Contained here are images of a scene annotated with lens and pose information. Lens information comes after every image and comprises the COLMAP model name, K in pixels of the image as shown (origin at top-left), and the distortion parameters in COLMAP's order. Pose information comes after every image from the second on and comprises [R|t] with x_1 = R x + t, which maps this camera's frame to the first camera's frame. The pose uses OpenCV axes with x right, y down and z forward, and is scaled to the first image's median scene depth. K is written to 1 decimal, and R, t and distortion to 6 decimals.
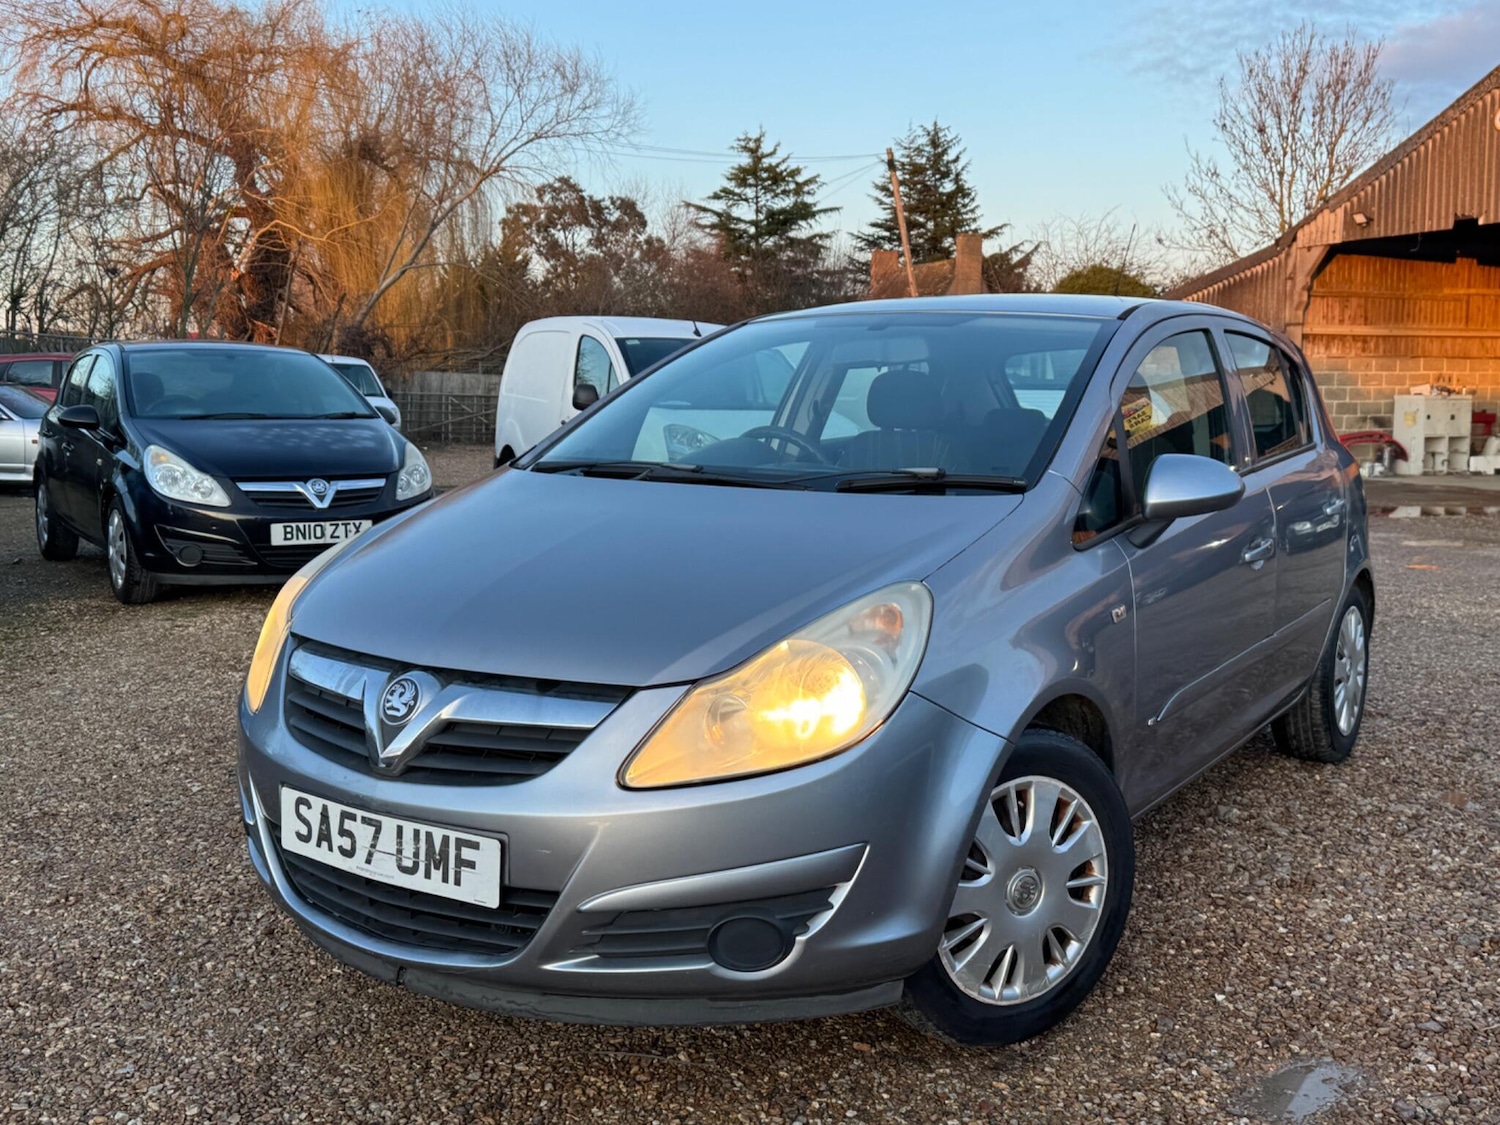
lens RADIAL K [[1439.1, 0, 747.2], [0, 1439.1, 579.4], [0, 0, 1]] dist [0.018836, 0.000000]
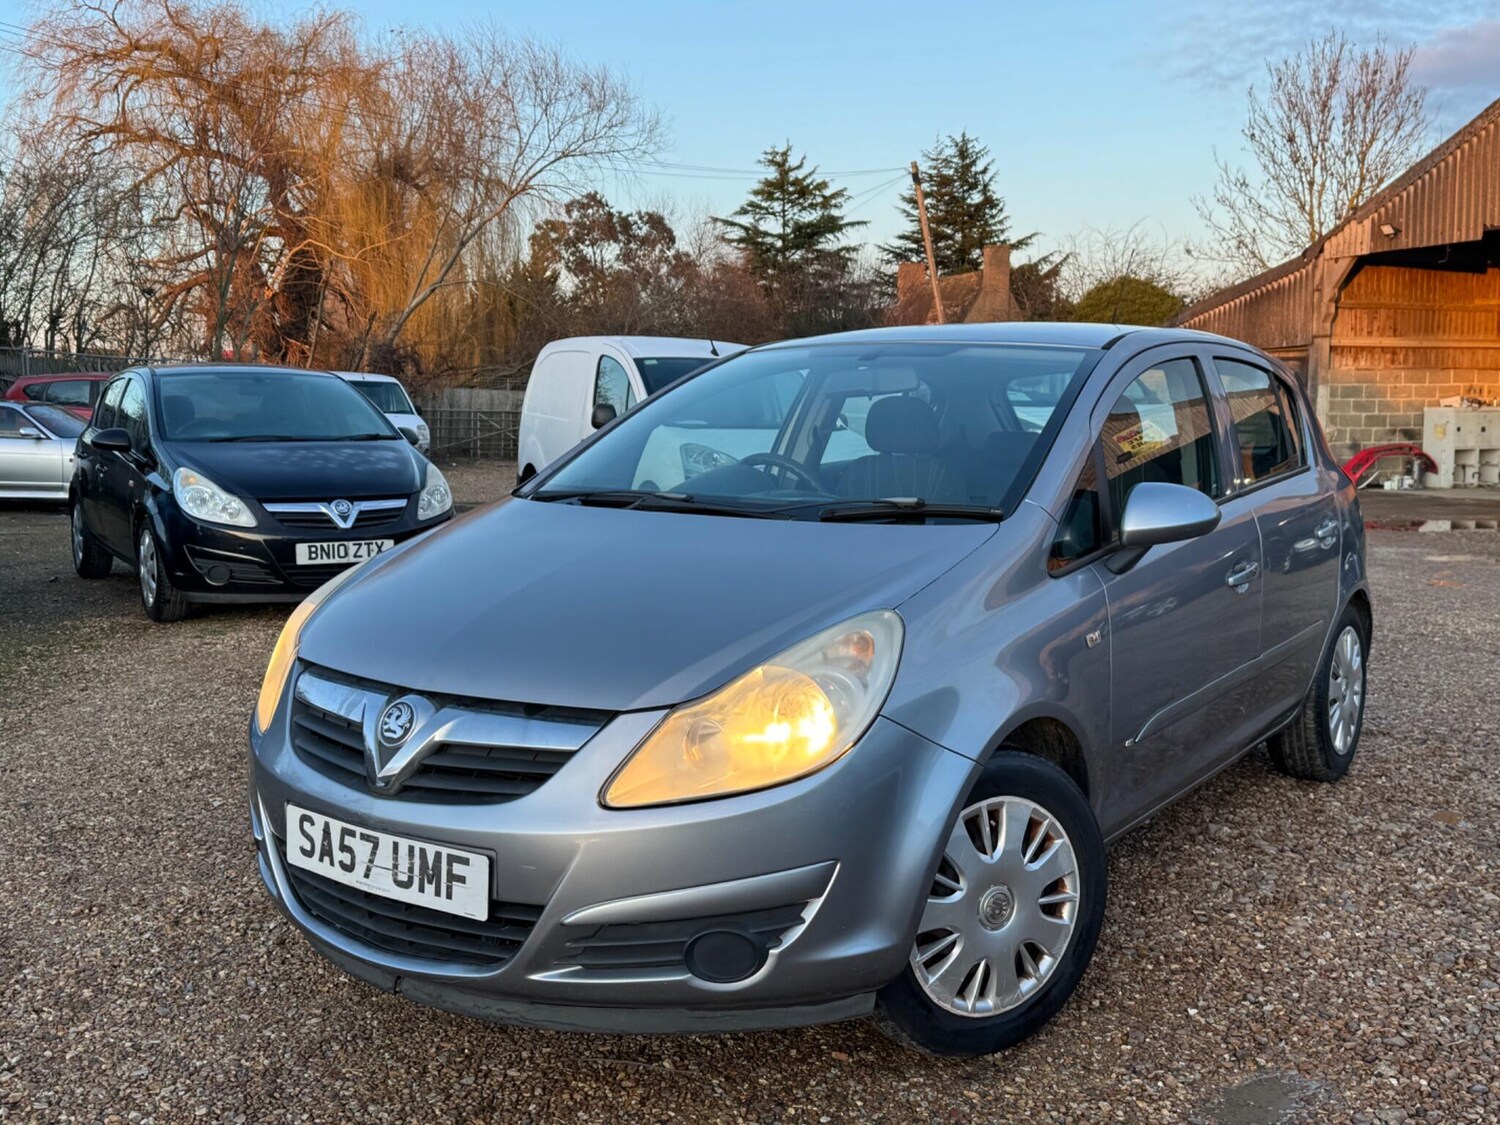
lens RADIAL K [[1439.1, 0, 732.8], [0, 1439.1, 587.7], [0, 0, 1]] dist [0.018836, 0.000000]
pose [[0.999540, -0.001222, -0.030299, 0.026807], [0.001134, 0.999995, -0.002936, -0.008519], [0.030303, 0.002900, 0.999537, -0.033905]]
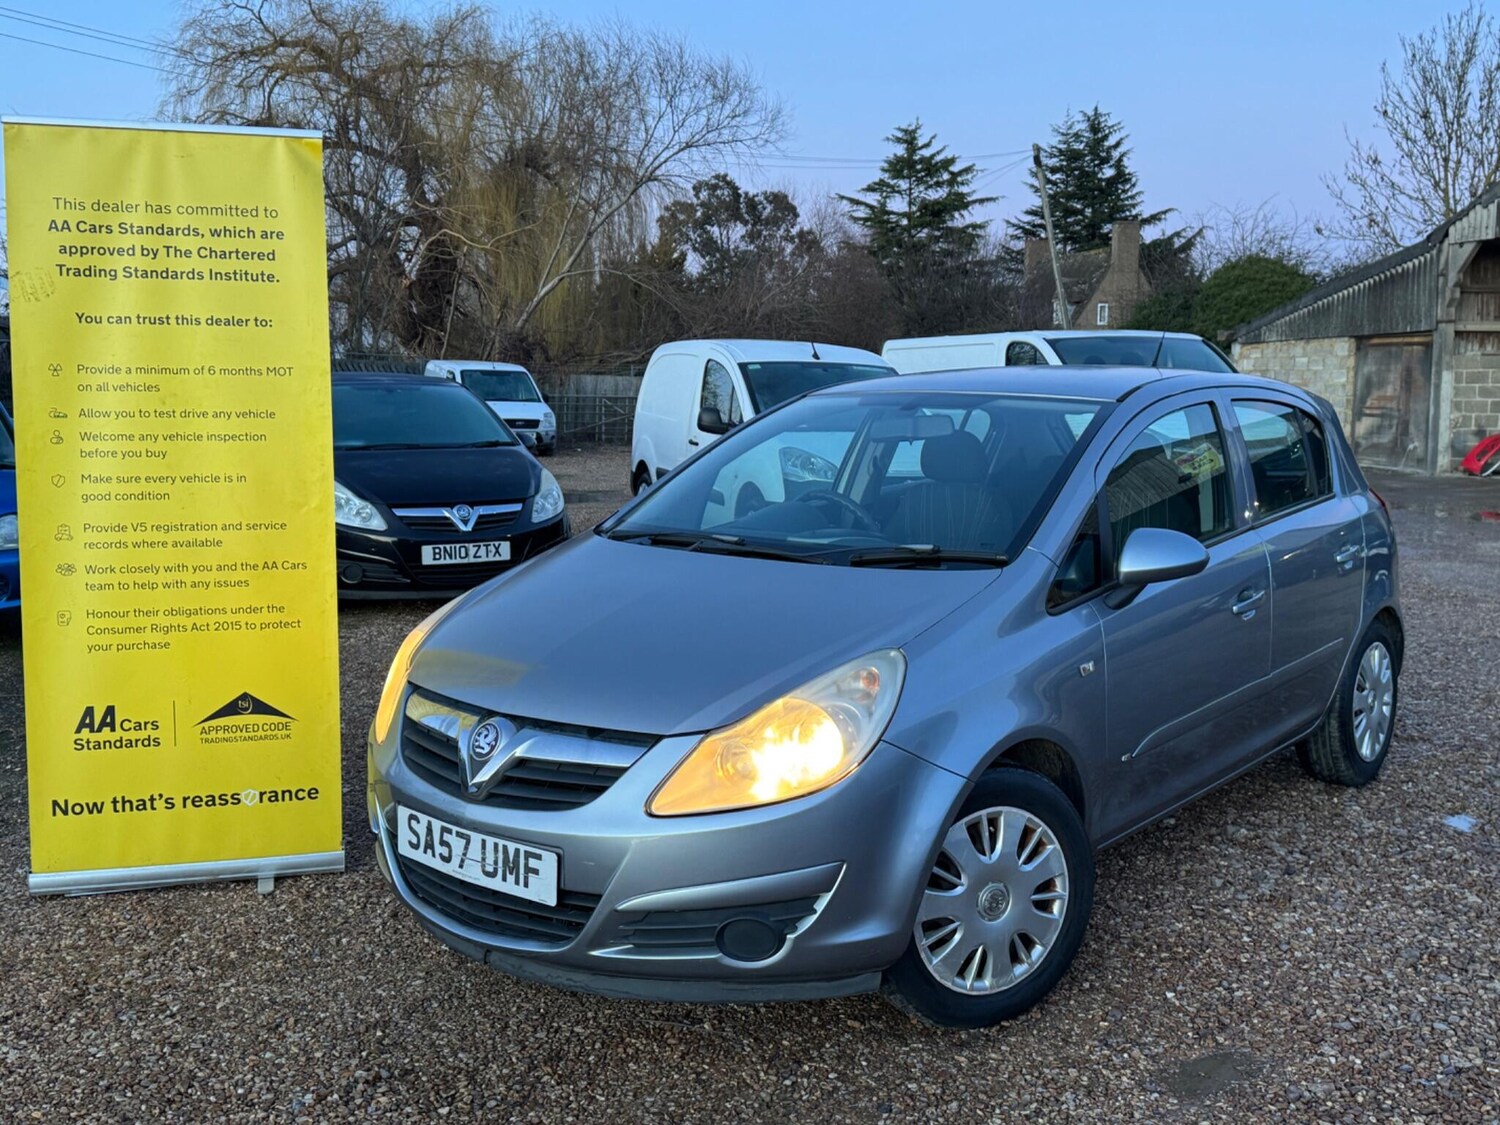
lens RADIAL K [[1439.1, 0, 758.3], [0, 1439.1, 570.3], [0, 0, 1]] dist [0.018836, 0.000000]
pose [[0.994837, 0.003499, -0.101422, 0.093915], [-0.003320, 0.999993, 0.001933, -0.051303], [0.101428, -0.001586, 0.994842, -0.180782]]
